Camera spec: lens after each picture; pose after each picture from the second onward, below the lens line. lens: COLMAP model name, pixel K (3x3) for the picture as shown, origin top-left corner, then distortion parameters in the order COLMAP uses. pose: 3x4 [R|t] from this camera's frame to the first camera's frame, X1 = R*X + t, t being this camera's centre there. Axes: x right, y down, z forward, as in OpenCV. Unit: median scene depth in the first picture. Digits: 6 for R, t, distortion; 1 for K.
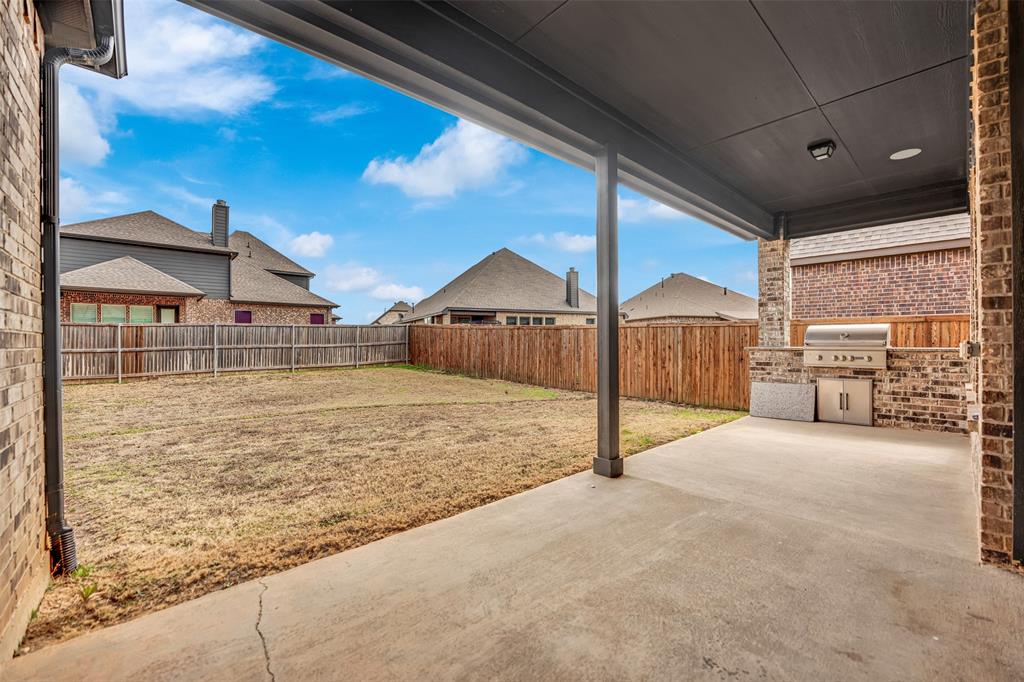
lens RADIAL K [[395.2, 0, 512.0], [0, 395.2, 341.0], [0, 0, 1]] dist [-0.015548, -0.000020]
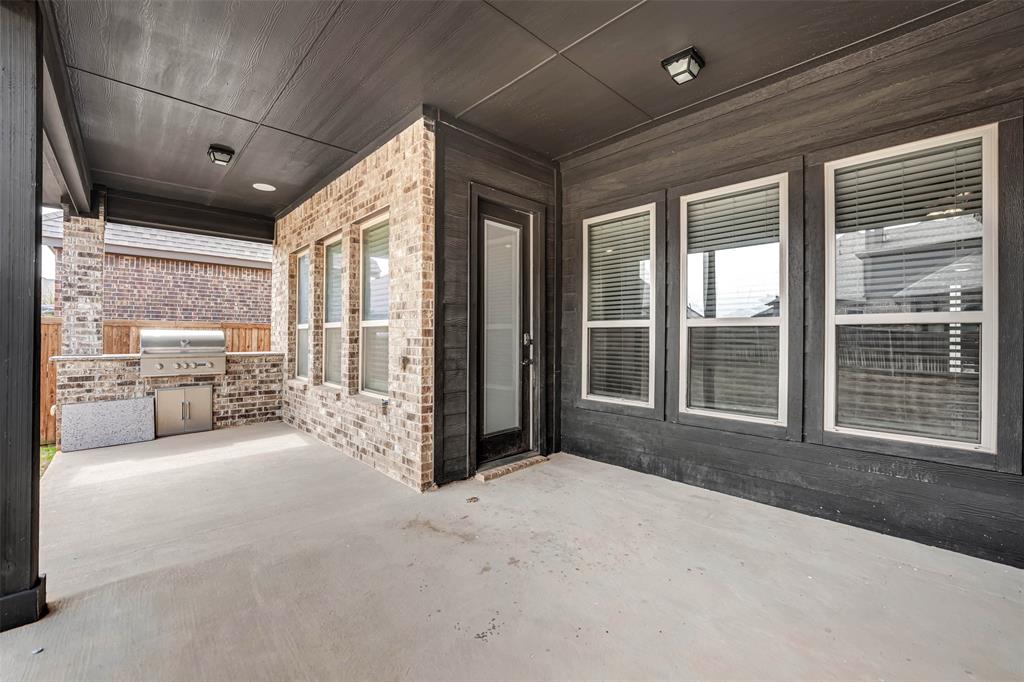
lens RADIAL K [[422.1, 0, 507.9], [0, 422.1, 337.4], [0, 0, 1]] dist [-0.002531, -0.000258]
pose [[0.025788, 0.006487, 0.999646, -0.173779], [-0.002323, 0.999977, -0.006429, -0.021446], [-0.999665, -0.002157, 0.025803, 0.188556]]
